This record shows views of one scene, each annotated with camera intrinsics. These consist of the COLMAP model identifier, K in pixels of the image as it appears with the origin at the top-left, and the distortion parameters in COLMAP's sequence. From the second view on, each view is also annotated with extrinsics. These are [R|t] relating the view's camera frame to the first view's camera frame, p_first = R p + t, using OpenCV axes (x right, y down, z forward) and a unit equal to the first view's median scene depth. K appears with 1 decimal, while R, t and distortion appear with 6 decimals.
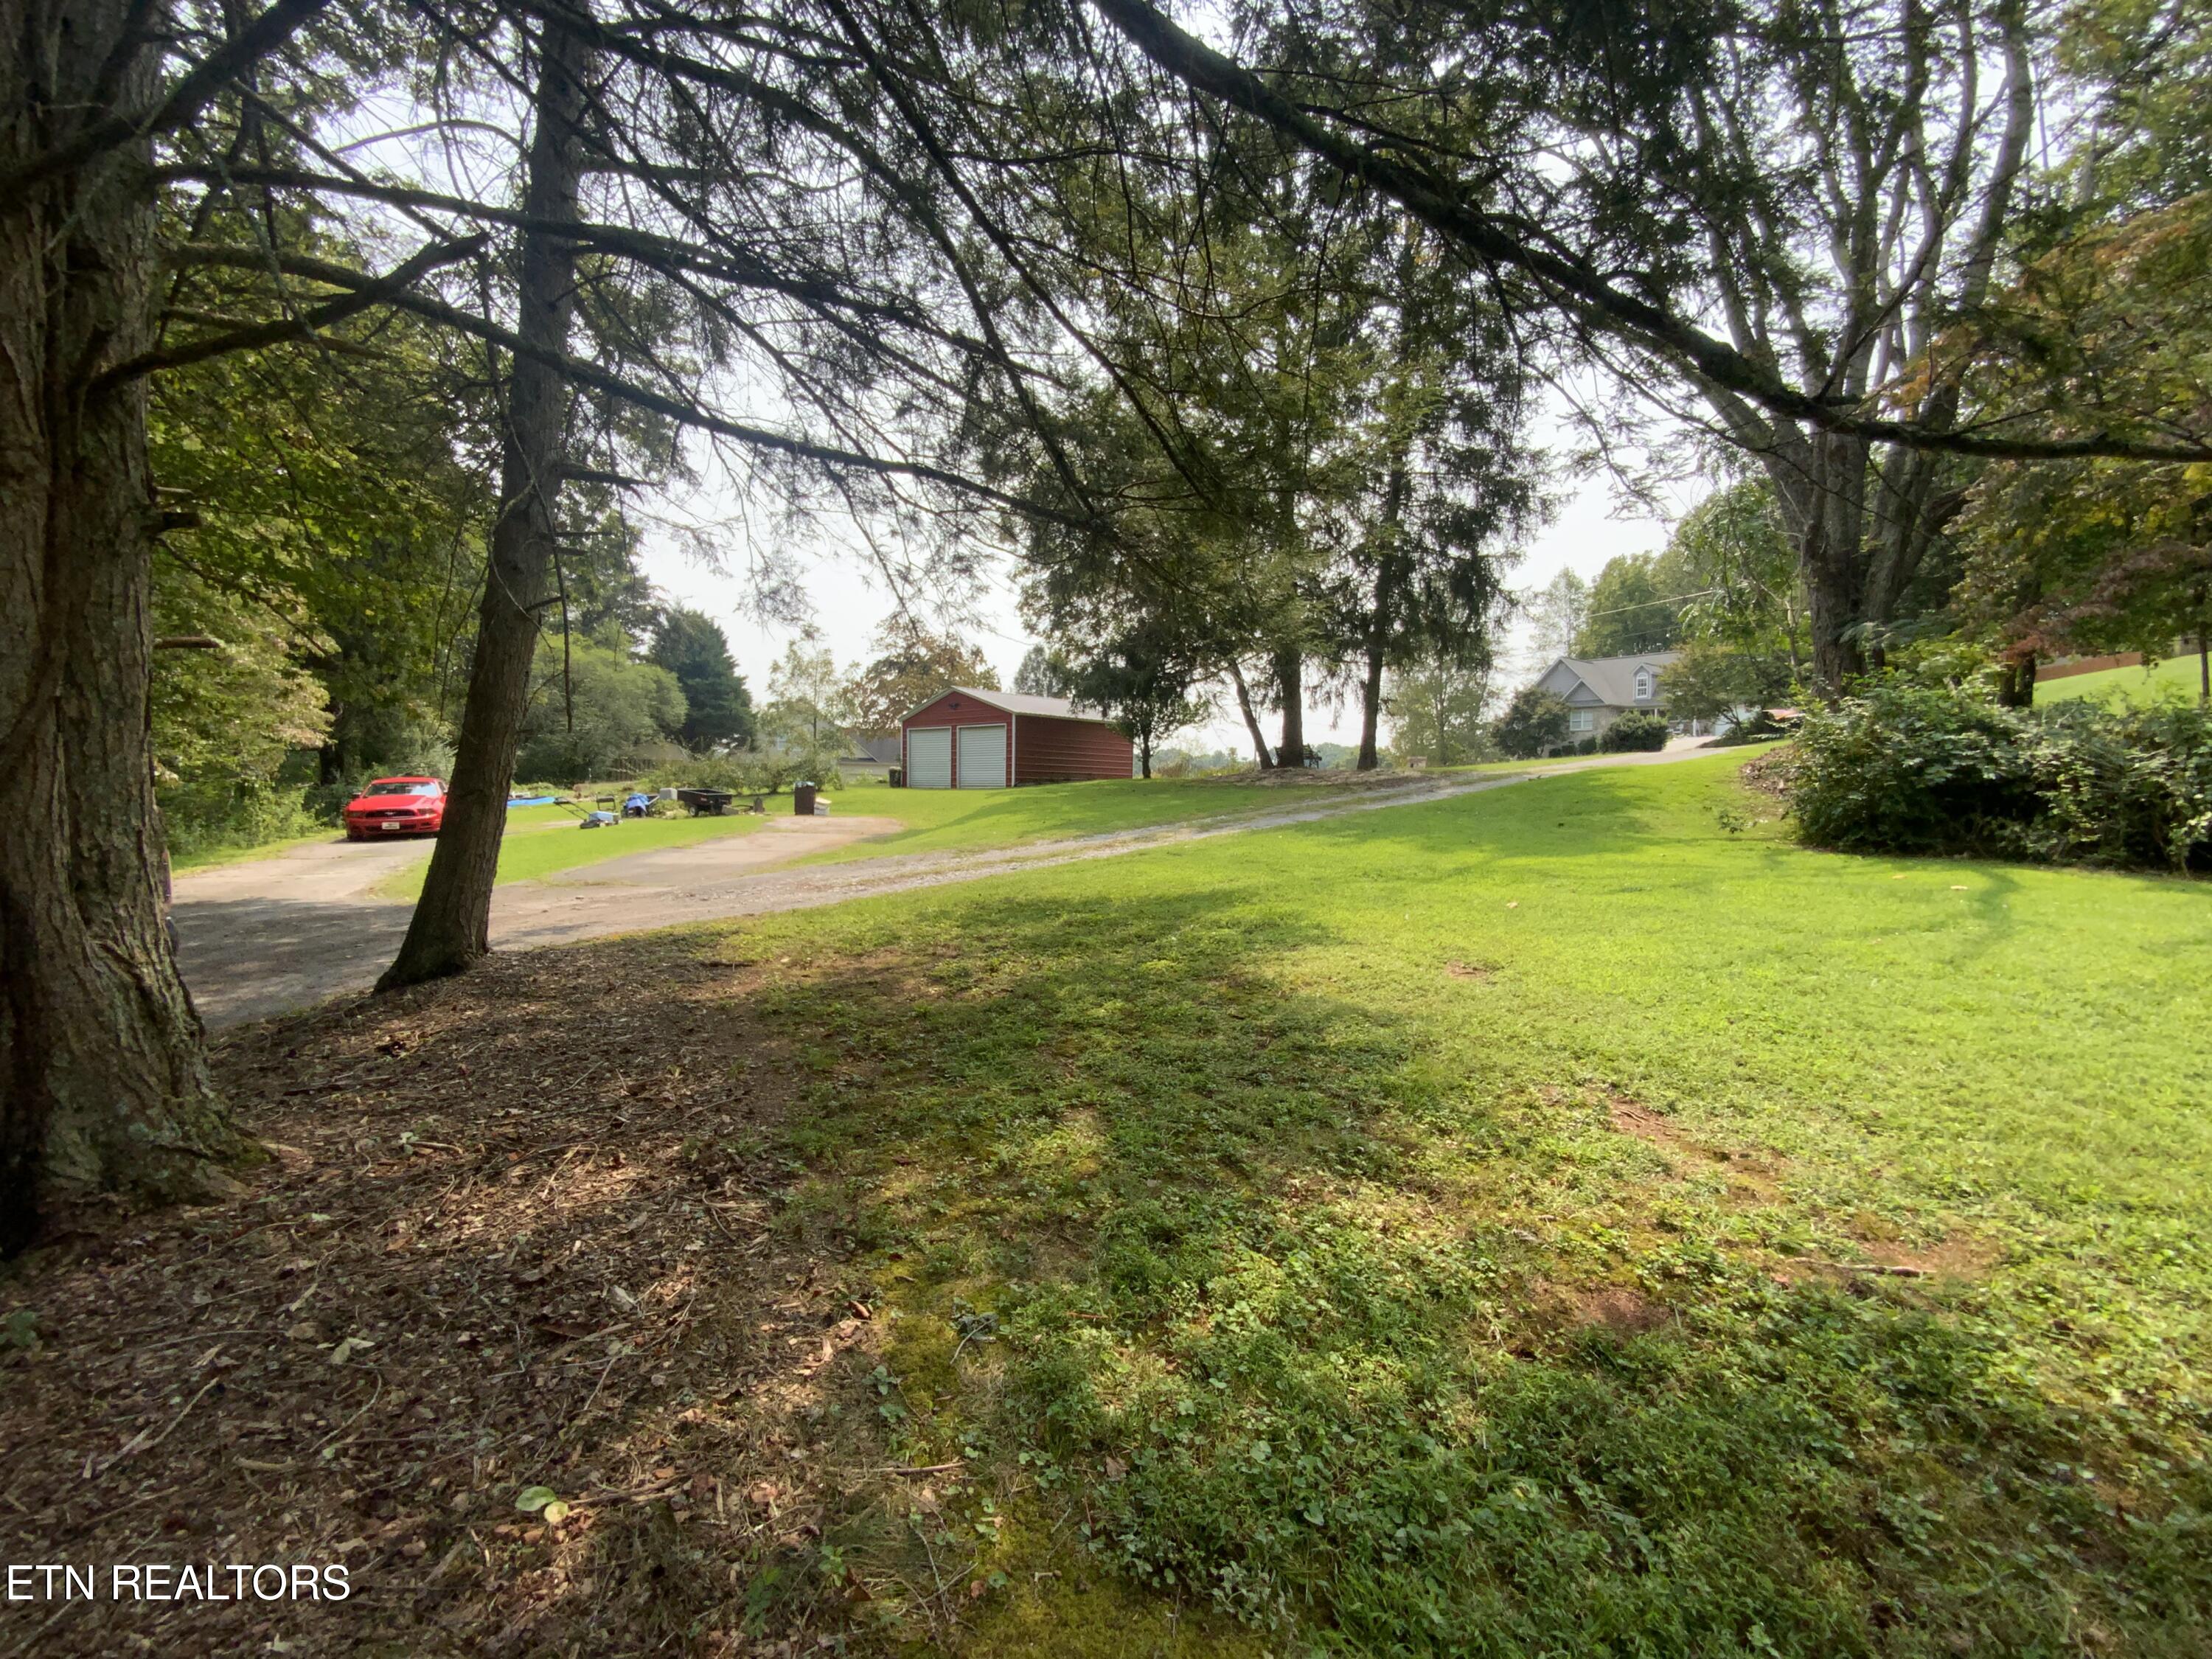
lens RADIAL K [[883.4, 0, 1106.0], [0, 883.4, 829.5], [0, 0, 1]] dist [0.000857, 0.000043]
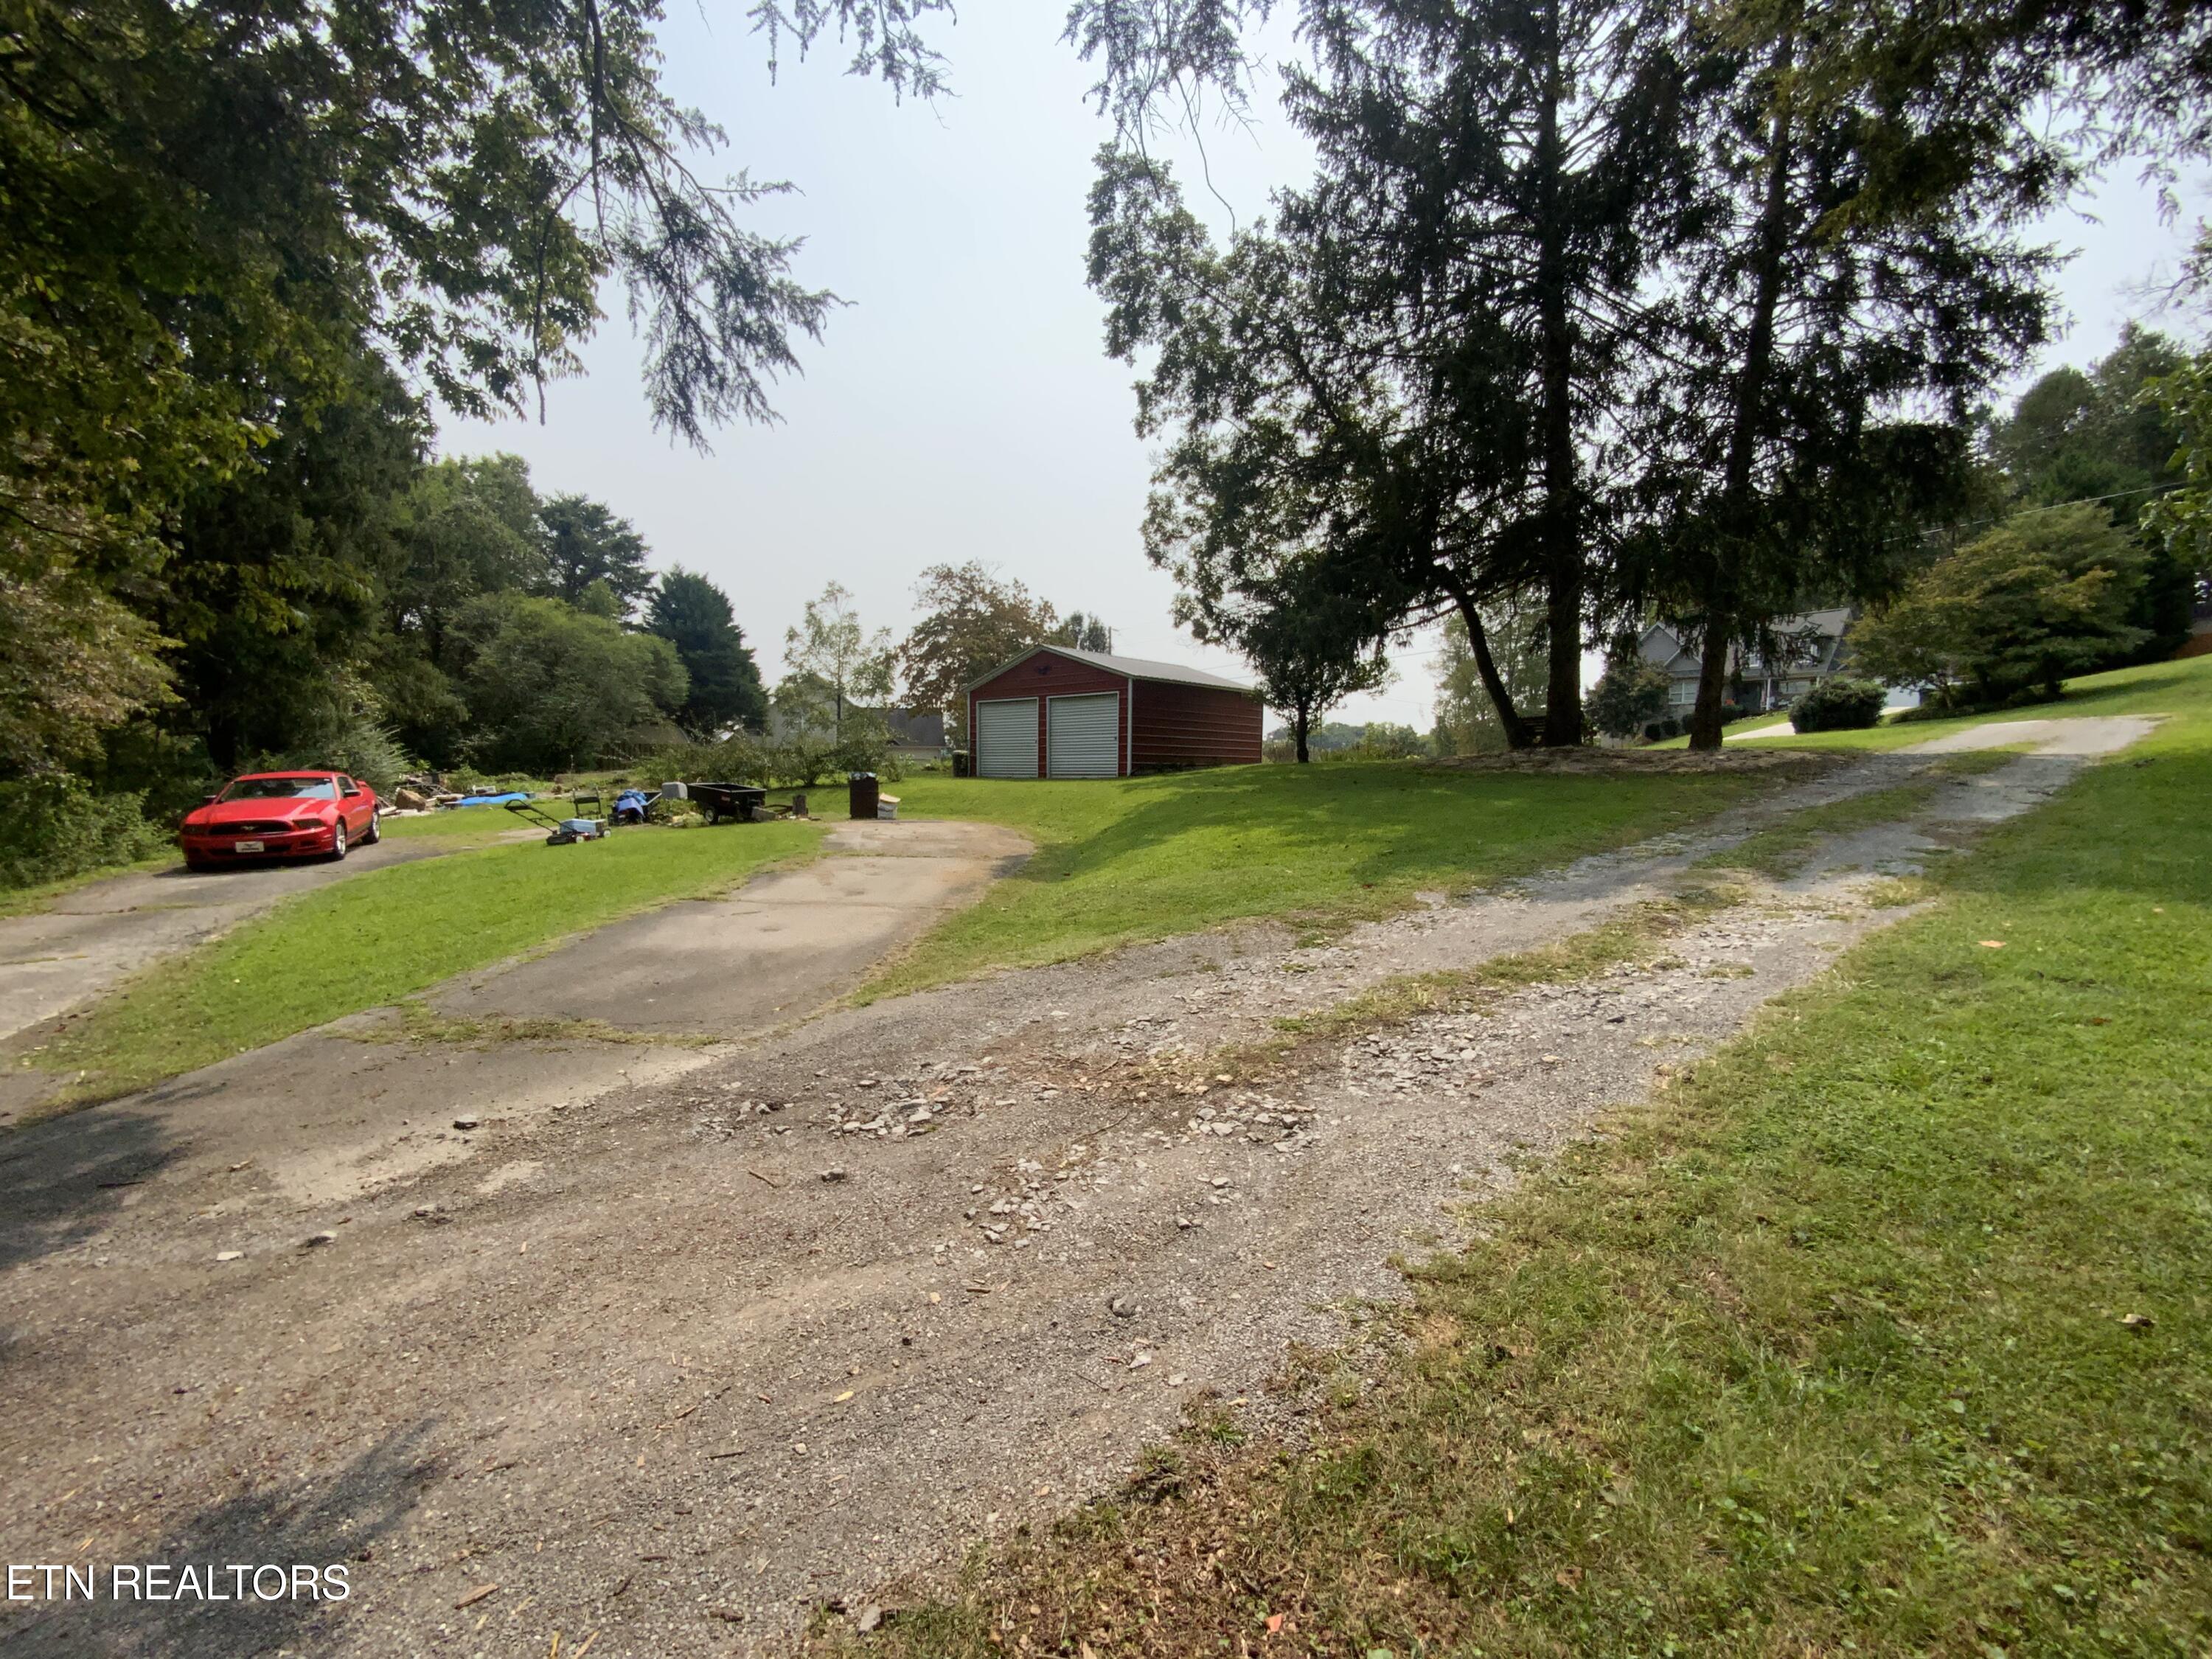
lens RADIAL K [[906.7, 0, 1106.0], [0, 906.7, 829.5], [0, 0, 1]] dist [-0.001620, -0.000186]
pose [[0.999941, -0.007037, -0.008305, -0.111187], [0.007179, 0.999827, 0.017132, -0.014846], [0.008183, -0.017191, 0.999819, 0.213453]]
